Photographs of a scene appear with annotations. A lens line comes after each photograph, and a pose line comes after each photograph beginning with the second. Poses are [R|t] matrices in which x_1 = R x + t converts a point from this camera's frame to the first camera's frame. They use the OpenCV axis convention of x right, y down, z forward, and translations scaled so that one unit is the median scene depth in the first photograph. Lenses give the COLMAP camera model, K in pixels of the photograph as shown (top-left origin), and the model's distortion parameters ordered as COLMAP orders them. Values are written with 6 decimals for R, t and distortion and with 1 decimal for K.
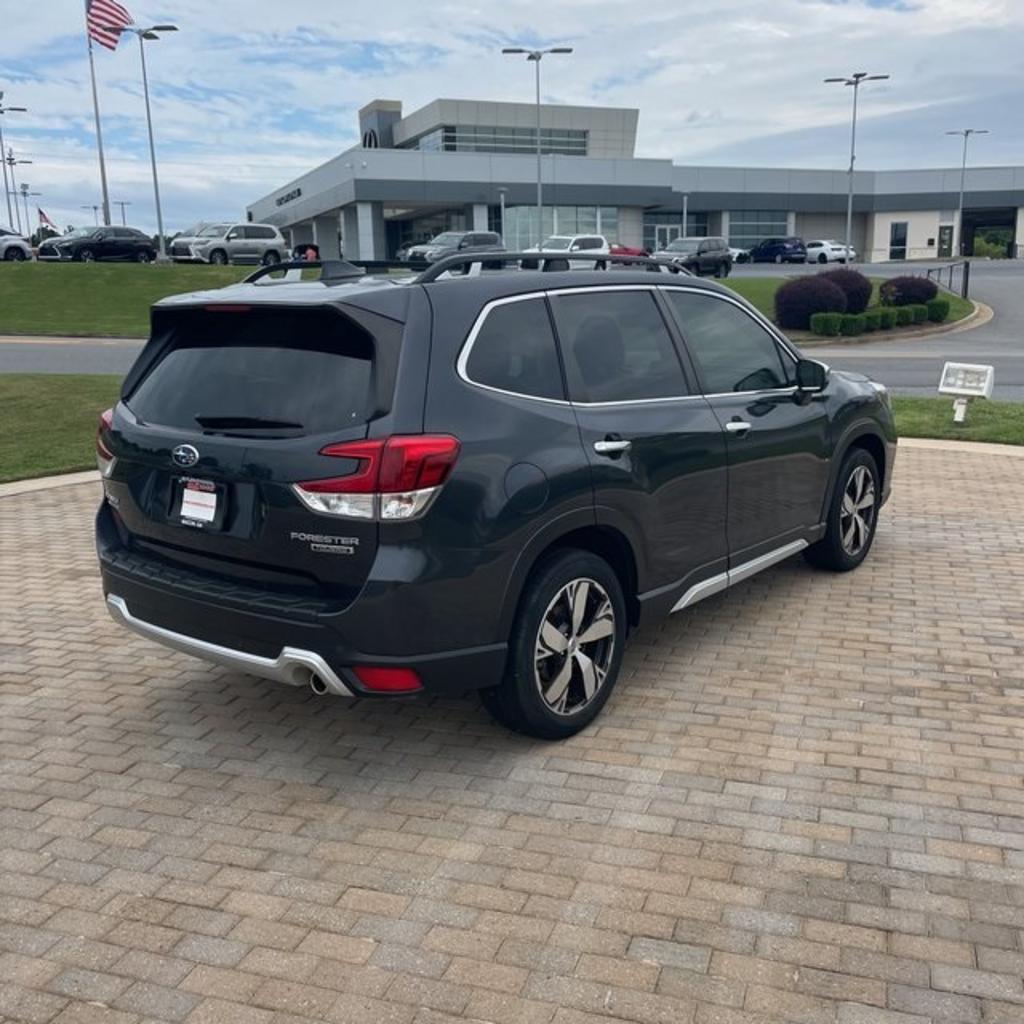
lens RADIAL K [[1049.8, 0, 520.3], [0, 1049.8, 514.2], [0, 0, 1]] dist [0.041732, 0.000000]
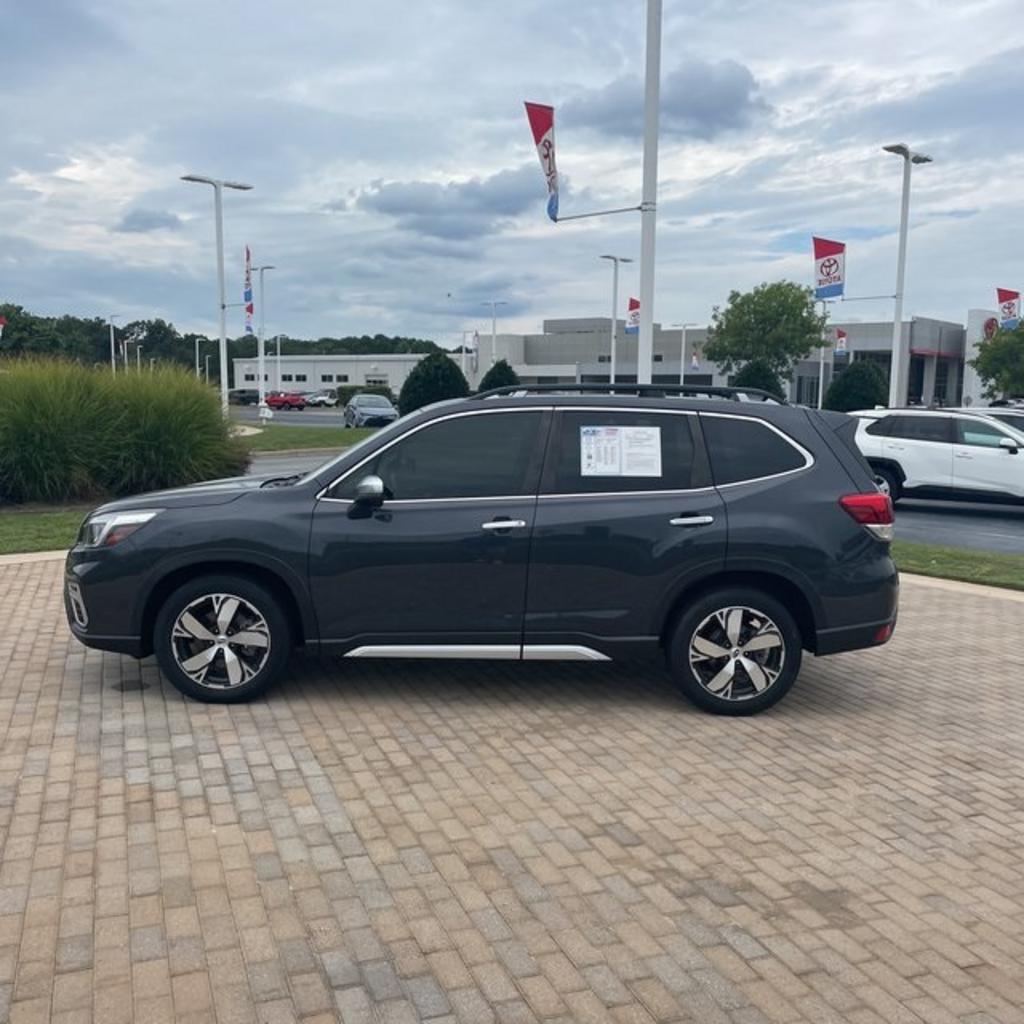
lens RADIAL K [[1049.8, 0, 511.7], [0, 1049.8, 513.3], [0, 0, 1]] dist [0.041732, 0.000000]
pose [[-0.631473, -0.076654, 0.771599, -1.030483], [0.156803, 0.961918, 0.223888, -0.413681], [-0.759378, 0.262368, -0.595406, 1.981723]]
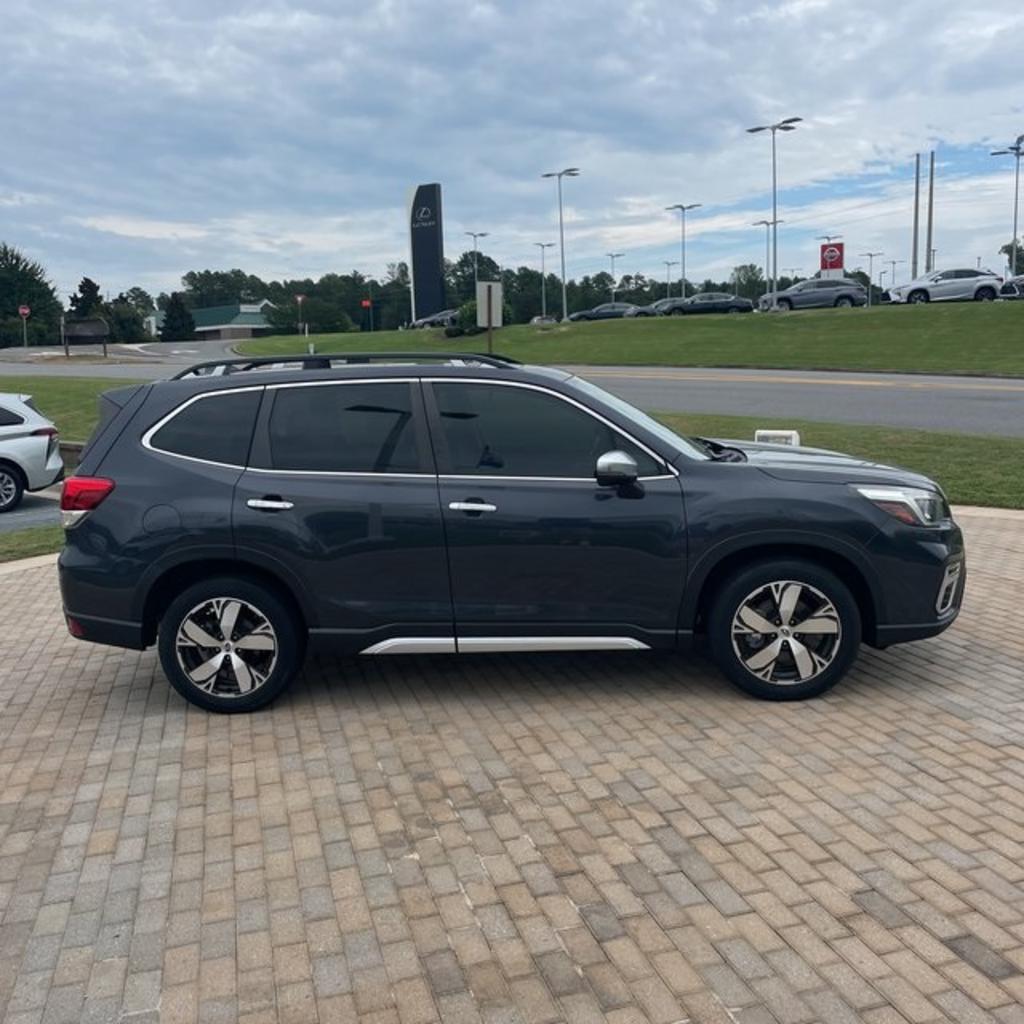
lens RADIAL K [[1049.8, 0, 507.8], [0, 1049.8, 509.7], [0, 0, 1]] dist [0.041732, 0.000000]
pose [[0.563179, 0.121462, -0.817359, 1.143497], [-0.146578, 0.988136, 0.045844, -0.140228], [0.813231, 0.093989, 0.574301, 0.424200]]
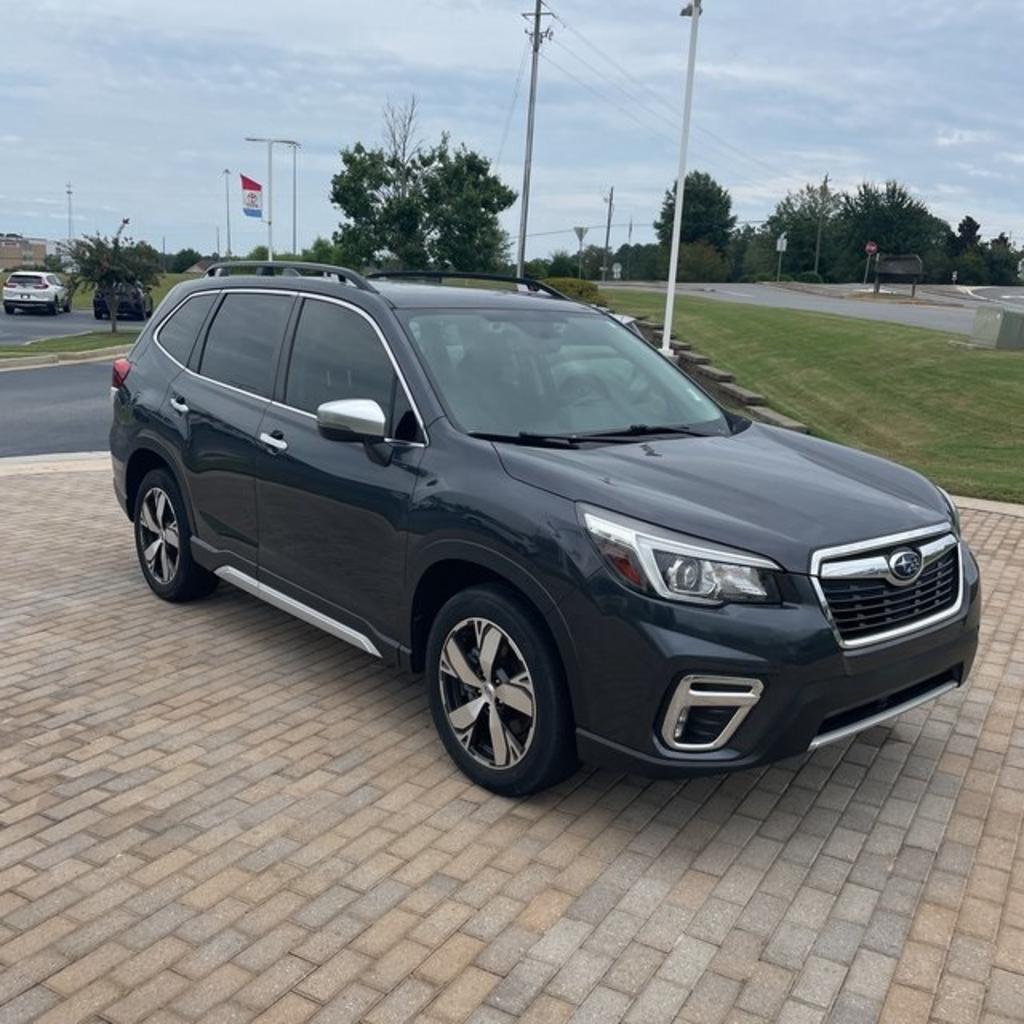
lens RADIAL K [[1049.8, 0, 520.3], [0, 1049.8, 504.9], [0, 0, 1]] dist [0.041732, 0.000000]
pose [[-0.194322, 0.206537, -0.958948, 1.126640], [-0.244147, 0.936636, 0.251206, -0.334628], [0.950069, 0.282939, -0.131584, 1.397365]]
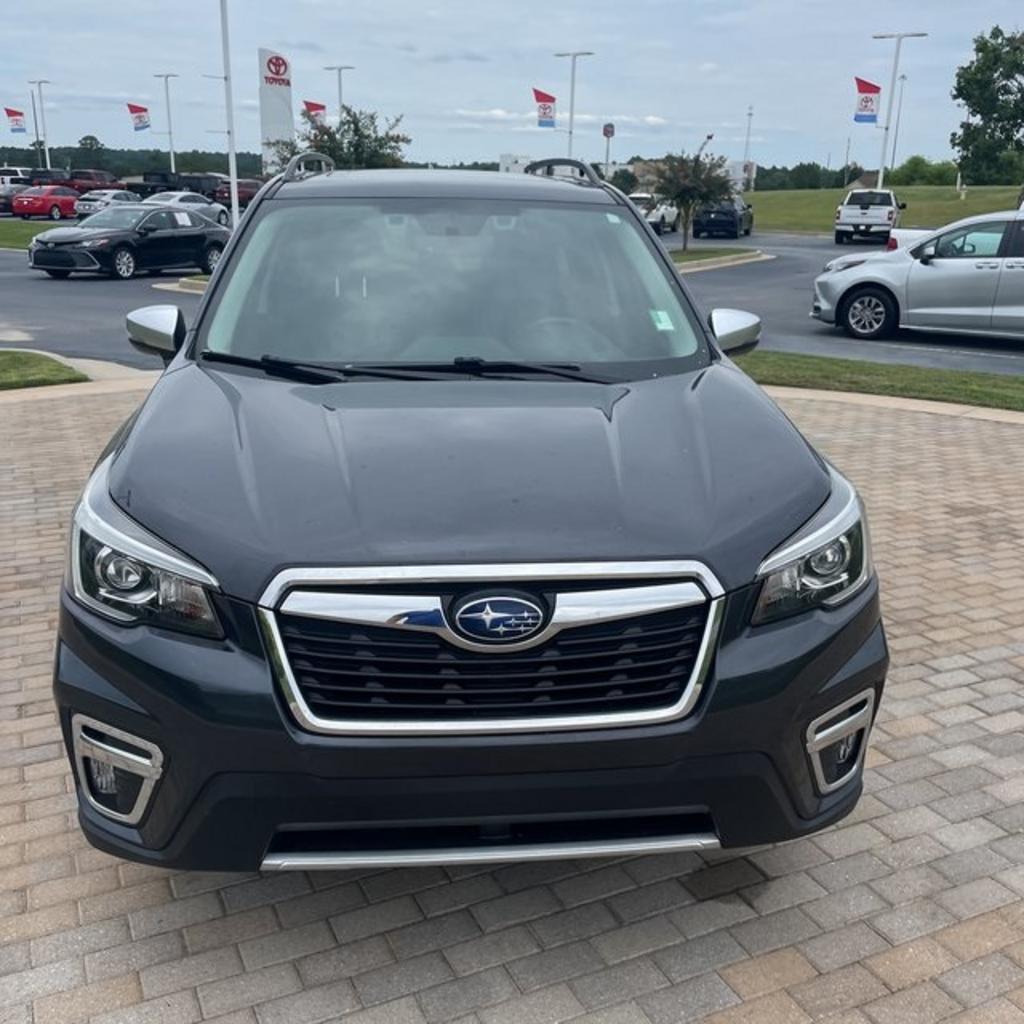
lens RADIAL K [[1049.8, 0, 513.6], [0, 1049.8, 497.5], [0, 0, 1]] dist [0.041732, 0.000000]
pose [[-0.719402, 0.203179, -0.664214, 0.654109], [-0.148782, 0.888991, 0.433080, -0.405592], [0.678473, 0.410381, -0.609313, 1.806746]]
